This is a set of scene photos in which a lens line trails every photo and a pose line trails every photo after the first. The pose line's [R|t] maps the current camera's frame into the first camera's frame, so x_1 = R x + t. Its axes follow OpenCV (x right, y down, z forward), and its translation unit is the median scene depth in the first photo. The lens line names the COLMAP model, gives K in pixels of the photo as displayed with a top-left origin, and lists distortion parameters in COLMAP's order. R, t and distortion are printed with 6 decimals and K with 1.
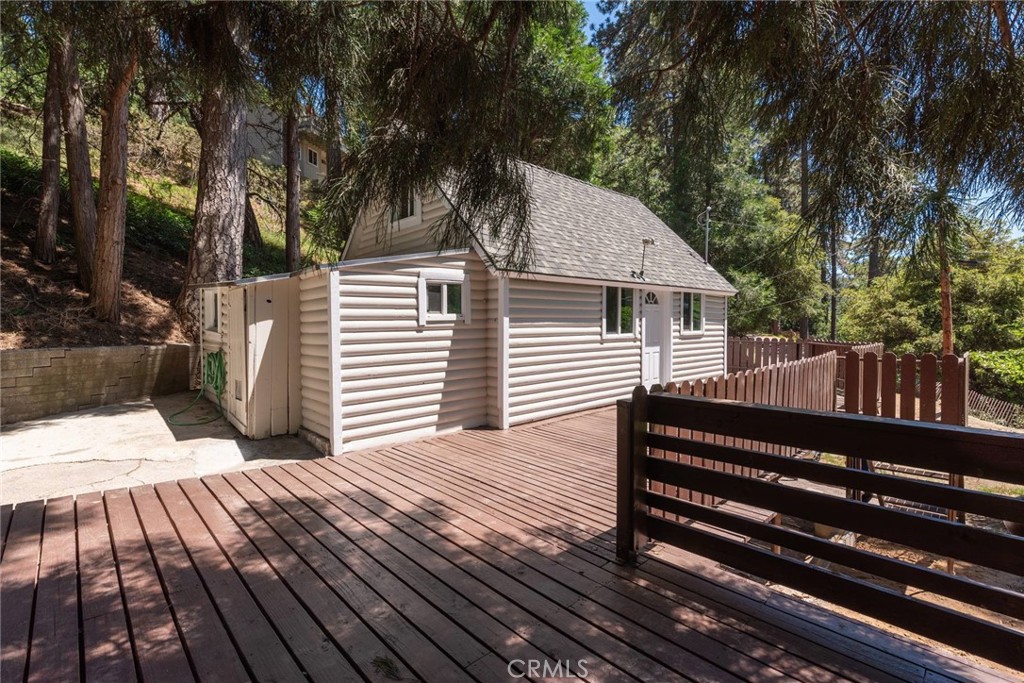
lens RADIAL K [[445.1, 0, 510.5], [0, 445.1, 336.1], [0, 0, 1]] dist [0.001359, -0.000267]
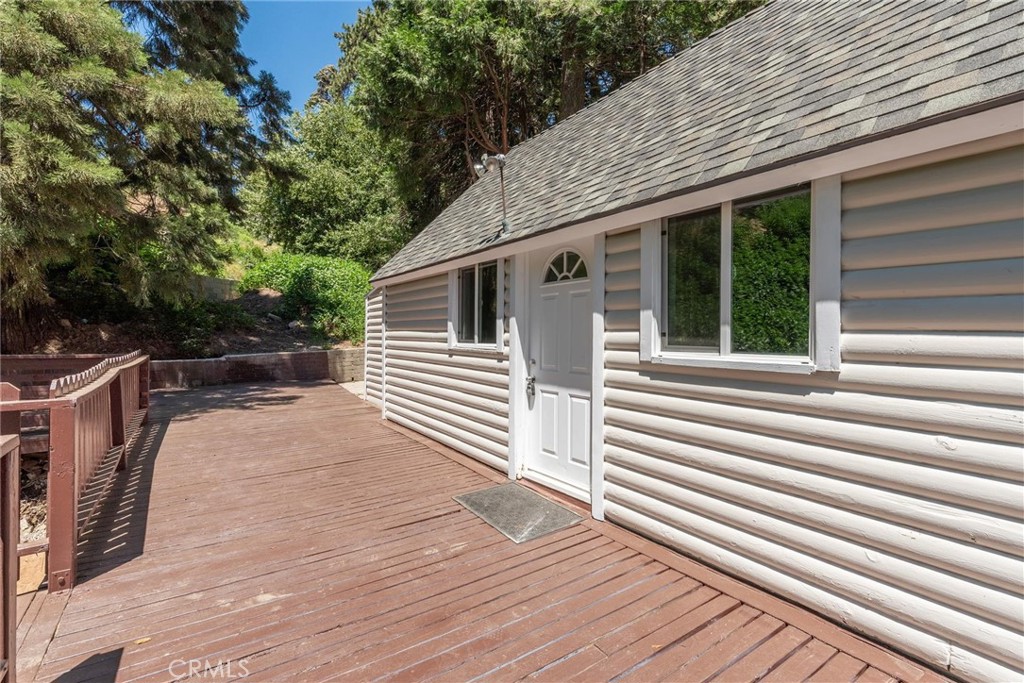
lens RADIAL K [[445.1, 0, 510.5], [0, 445.1, 336.1], [0, 0, 1]] dist [0.001359, -0.000267]
pose [[-0.119178, 0.032259, -0.992349, 0.802009], [-0.008225, 0.999406, 0.033477, -0.034107], [0.992839, 0.012152, -0.118842, 1.070234]]
